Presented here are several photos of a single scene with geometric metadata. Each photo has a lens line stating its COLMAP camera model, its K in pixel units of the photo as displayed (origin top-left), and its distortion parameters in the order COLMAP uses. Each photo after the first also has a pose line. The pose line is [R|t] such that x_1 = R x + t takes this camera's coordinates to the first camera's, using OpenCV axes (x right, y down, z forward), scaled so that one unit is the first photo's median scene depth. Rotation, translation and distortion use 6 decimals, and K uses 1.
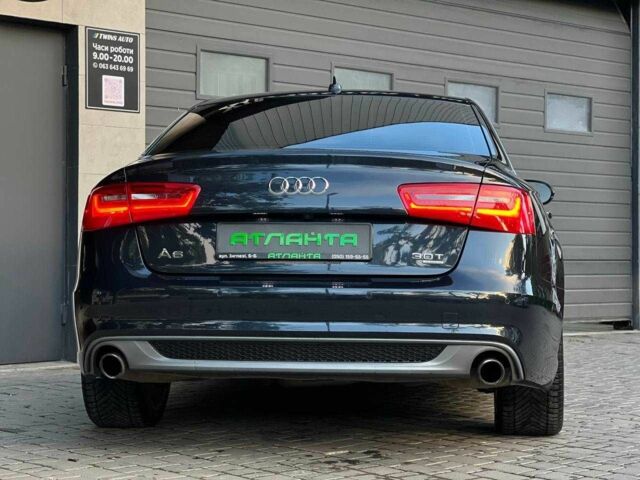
lens RADIAL K [[1422.9, 0, 320.0], [0, 1422.9, 240.0], [0, 0, 1]] dist [-0.009990, 2.694508]
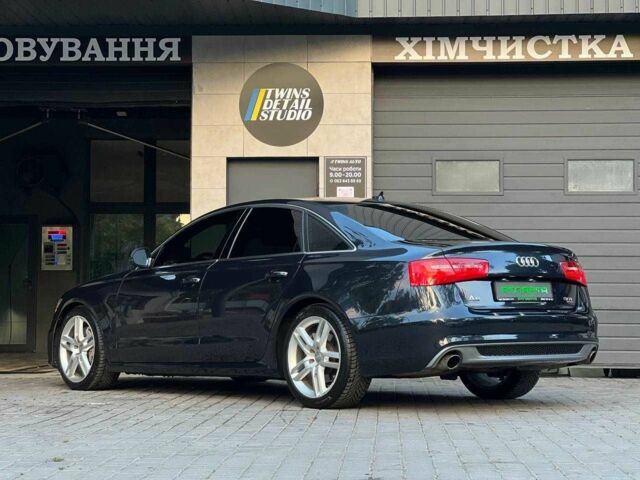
lens RADIAL K [[1425.2, 0, 331.4], [0, 1425.2, 239.1], [0, 0, 1]] dist [-0.101823, 4.066342]
pose [[0.711651, -0.037655, -0.701524, 0.904223], [0.006044, 0.998854, -0.047482, 0.012388], [0.702507, 0.029551, 0.711063, -0.083551]]
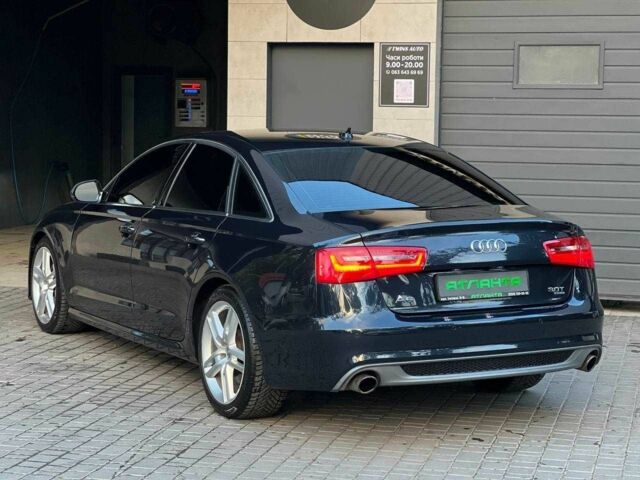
lens RADIAL K [[1422.9, 0, 320.0], [0, 1422.9, 240.0], [0, 0, 1]] dist [-0.009990, 2.694508]
pose [[0.550503, 0.084821, -0.830513, 0.873973], [-0.008556, 0.995346, 0.095985, -0.093722], [0.834789, -0.045734, 0.548667, 0.240408]]
